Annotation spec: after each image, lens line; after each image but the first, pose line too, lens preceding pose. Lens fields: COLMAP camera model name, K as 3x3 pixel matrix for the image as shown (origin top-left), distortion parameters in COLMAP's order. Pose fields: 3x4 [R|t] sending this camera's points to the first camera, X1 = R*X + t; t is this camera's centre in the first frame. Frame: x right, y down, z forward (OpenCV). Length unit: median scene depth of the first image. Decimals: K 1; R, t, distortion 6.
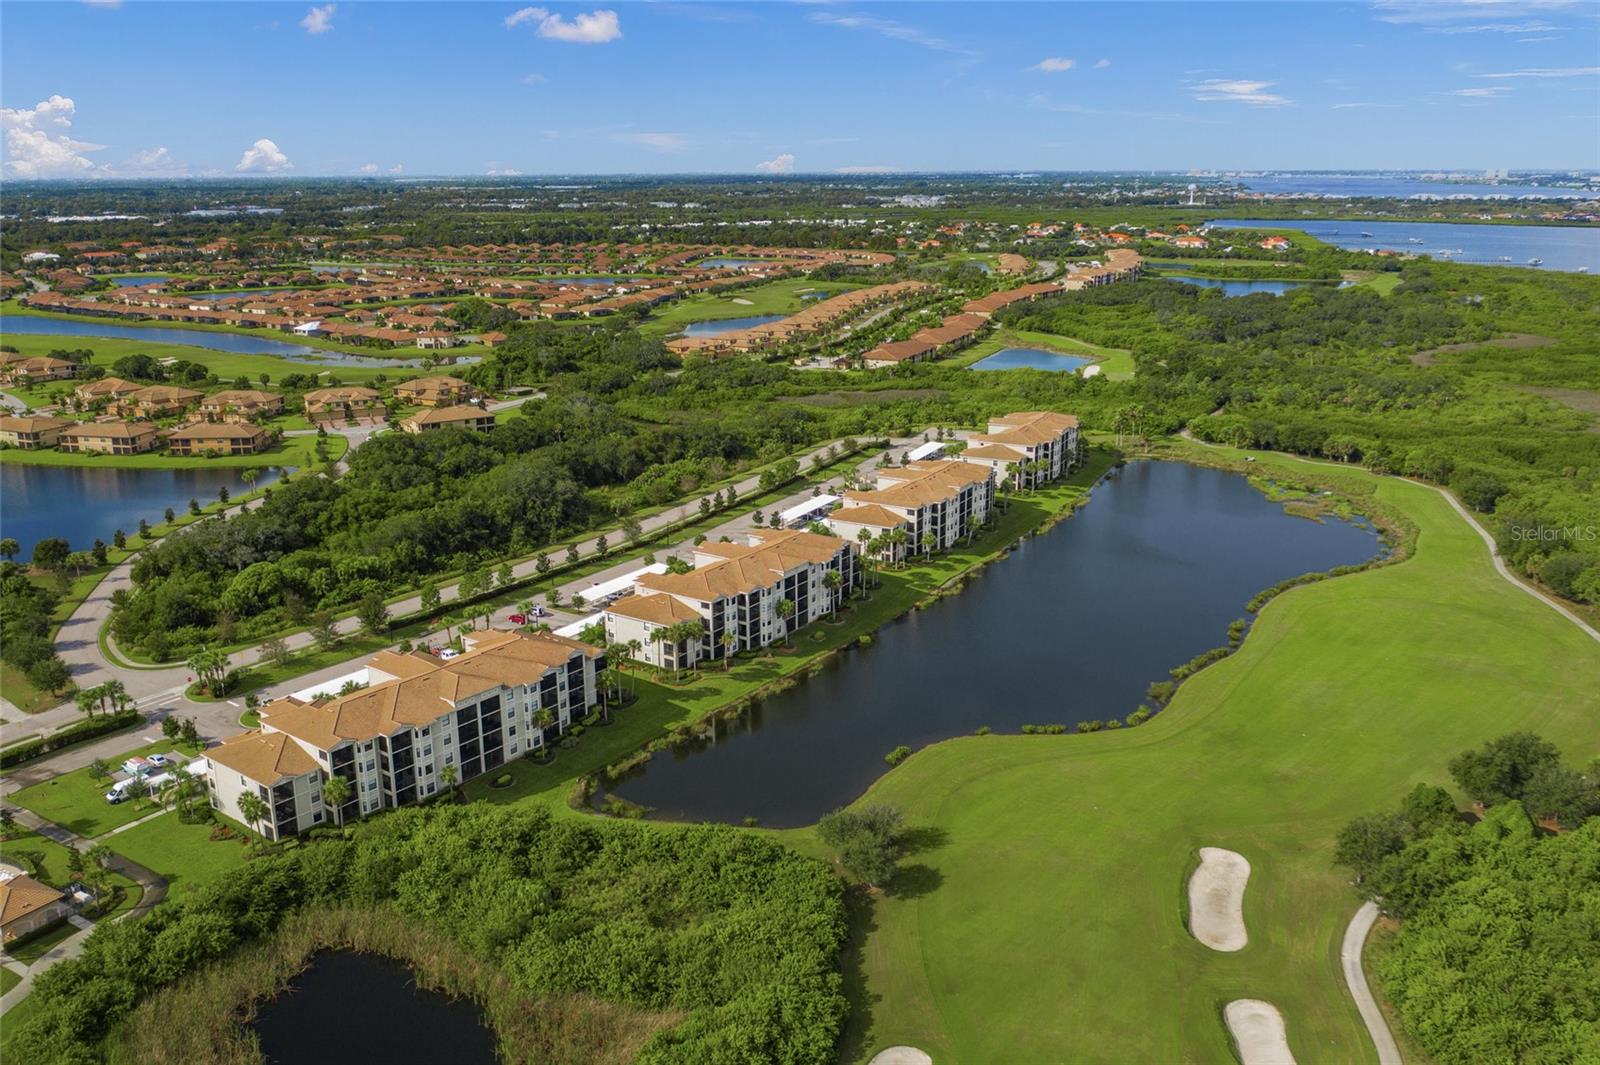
lens RADIAL K [[1321.9, 0, 800.0], [0, 1321.9, 532.5], [0, 0, 1]] dist [-0.010421, -0.002805]
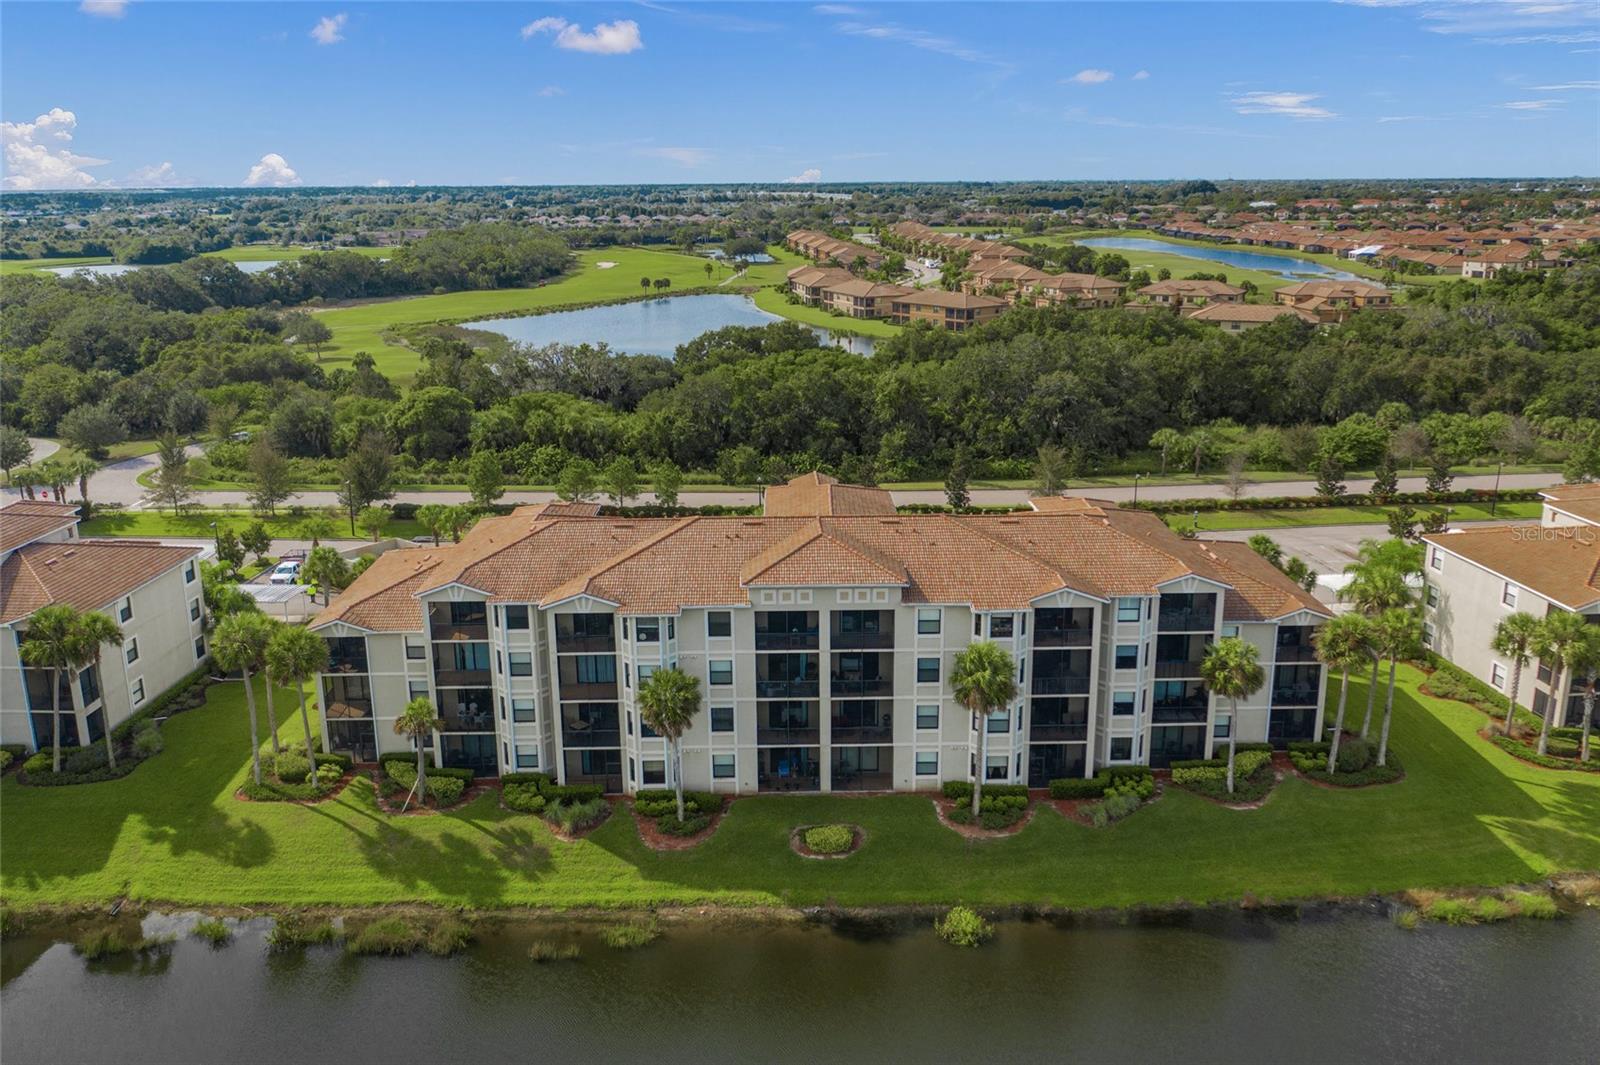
lens RADIAL K [[1293.6, 0, 795.7], [0, 1293.6, 528.2], [0, 0, 1]] dist [-0.015397, 0.009707]
pose [[0.569562, 0.213486, -0.793740, 0.178054], [-0.214241, 0.970859, 0.107392, -0.013115], [0.793536, 0.108886, 0.598702, 0.666903]]
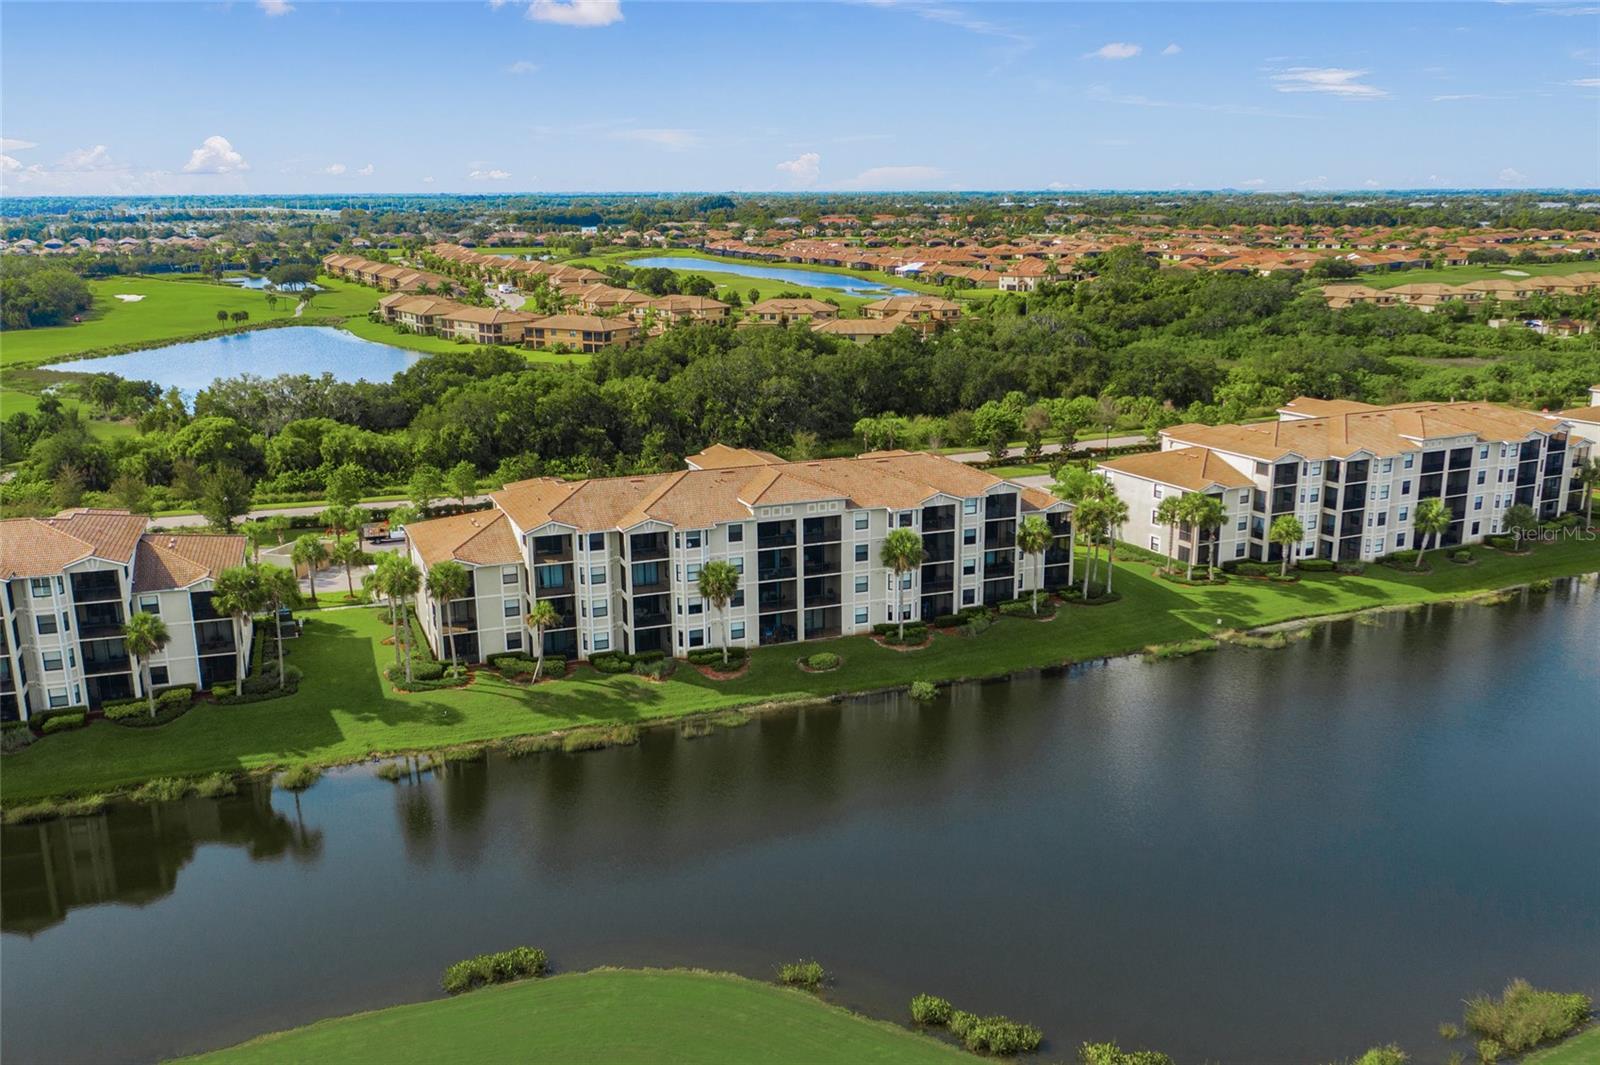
lens RADIAL K [[1433.0, 0, 814.2], [0, 1433.0, 581.7], [0, 0, 1]] dist [-0.014314, 0.003504]
pose [[0.830362, 0.148999, -0.536933, 0.220358], [-0.148907, 0.987878, 0.043854, 0.024679], [0.536959, 0.043539, 0.842484, 0.476446]]
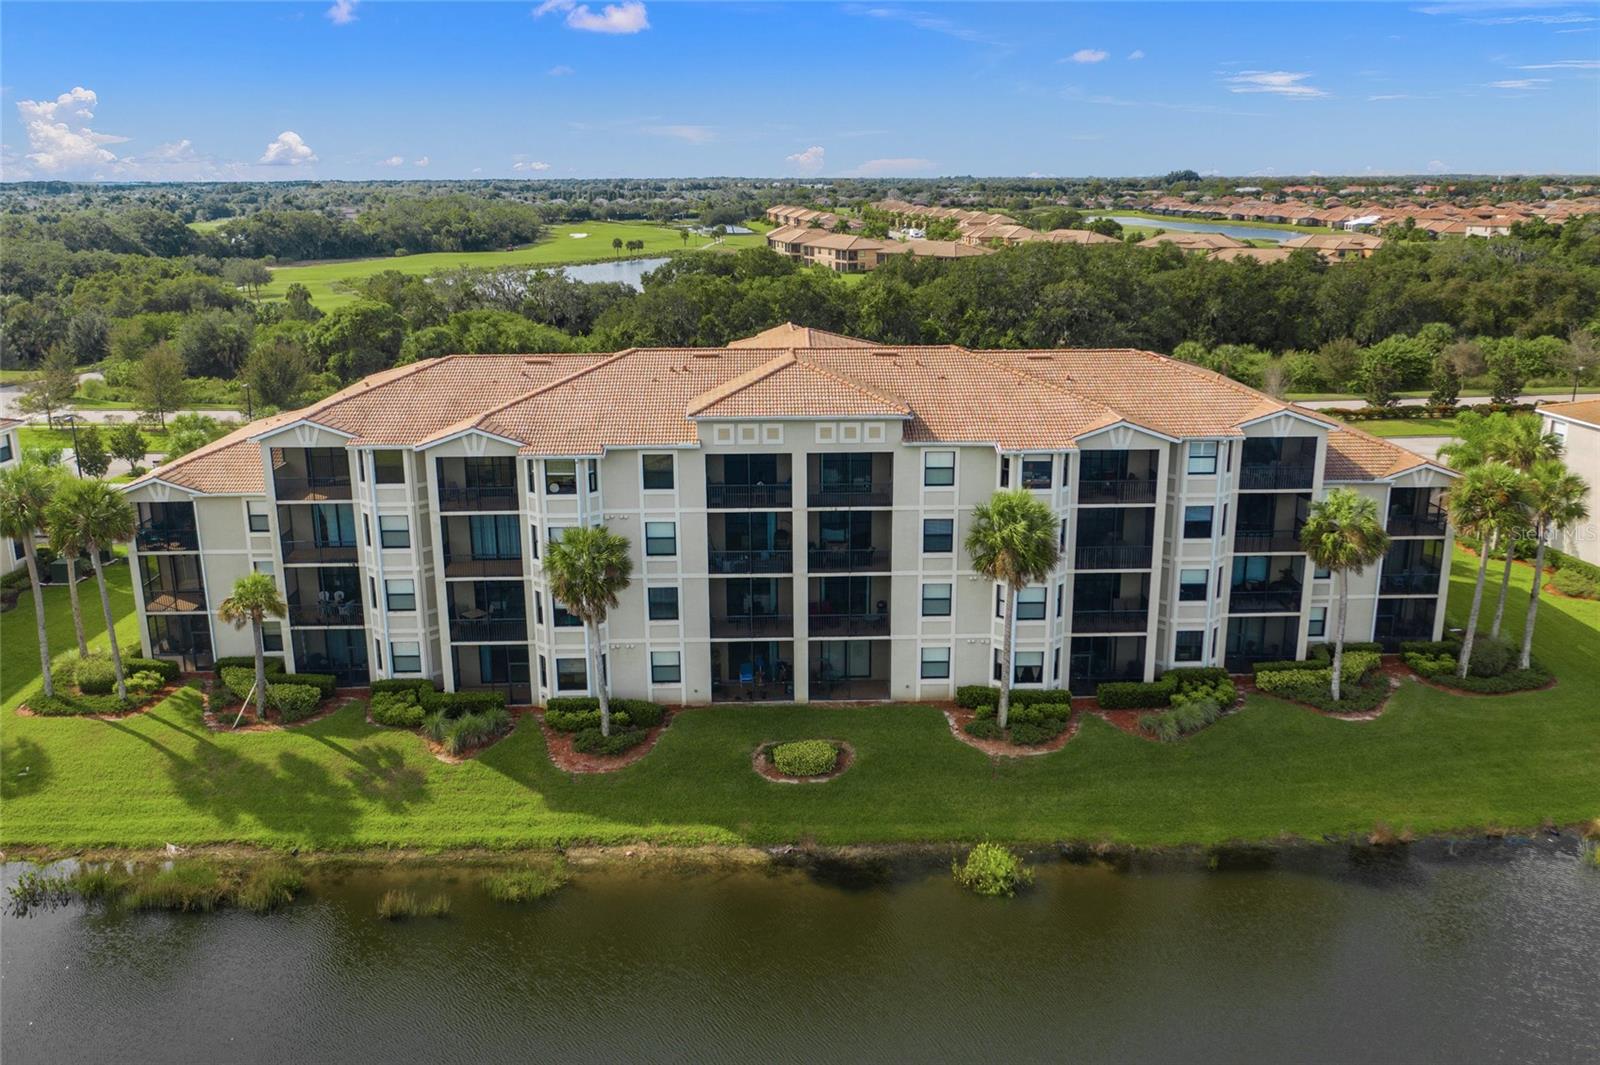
lens RADIAL K [[1293.6, 0, 795.7], [0, 1293.6, 528.2], [0, 0, 1]] dist [-0.015397, 0.009707]
pose [[0.580875, 0.214323, -0.785270, 0.137029], [-0.214982, 0.970854, 0.105949, 0.016896], [0.785090, 0.107276, 0.610021, 0.707323]]
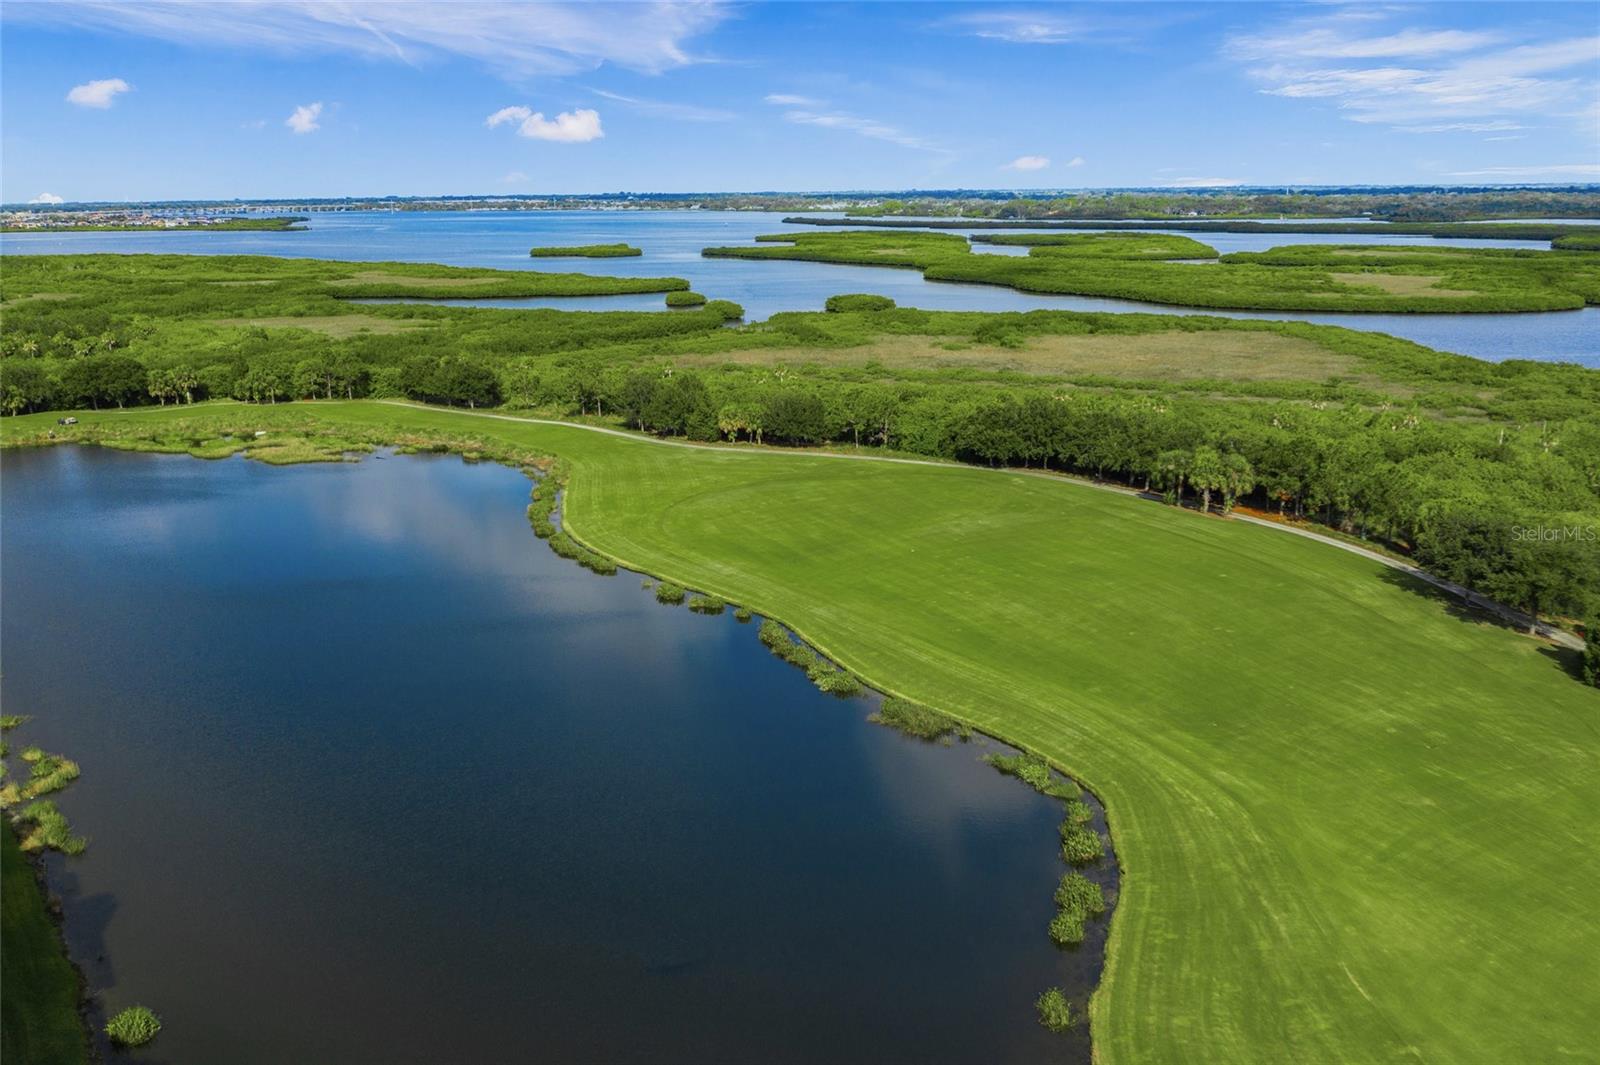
lens RADIAL K [[1293.6, 0, 795.7], [0, 1293.6, 528.2], [0, 0, 1]] dist [-0.015397, 0.009707]
pose [[0.355212, -0.236142, 0.904467, -0.090056], [0.259523, 0.954442, 0.147267, -0.012966], [-0.898038, 0.182419, 0.400314, 0.628127]]
